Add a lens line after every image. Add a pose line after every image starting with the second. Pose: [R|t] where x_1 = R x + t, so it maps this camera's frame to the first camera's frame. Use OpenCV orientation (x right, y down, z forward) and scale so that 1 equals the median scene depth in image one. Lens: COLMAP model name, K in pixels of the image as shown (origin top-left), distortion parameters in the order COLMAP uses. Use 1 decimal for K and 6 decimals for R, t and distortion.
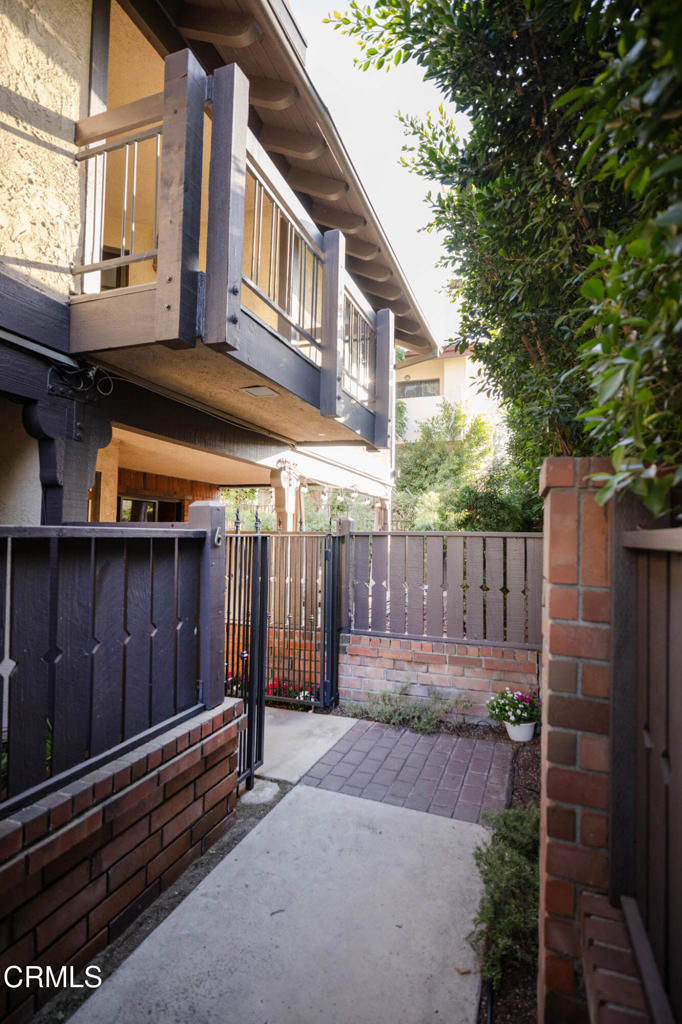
lens RADIAL K [[515.1, 0, 340.6], [0, 515.1, 513.6], [0, 0, 1]] dist [0.000555, -0.000029]
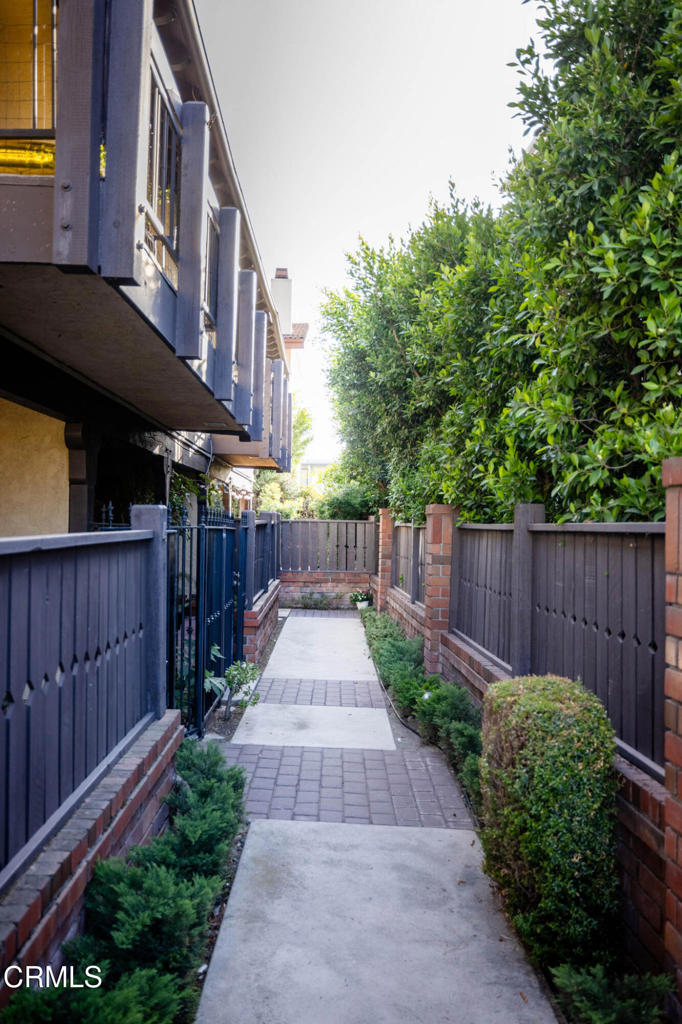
lens RADIAL K [[835.7, 0, 340.6], [0, 835.7, 514.4], [0, 0, 1]] dist [0.000496, 0.000321]
pose [[0.931674, 0.004523, 0.363266, -1.020633], [-0.017276, 0.999343, 0.031865, -0.101821], [-0.362884, -0.035964, 0.931140, -2.252041]]
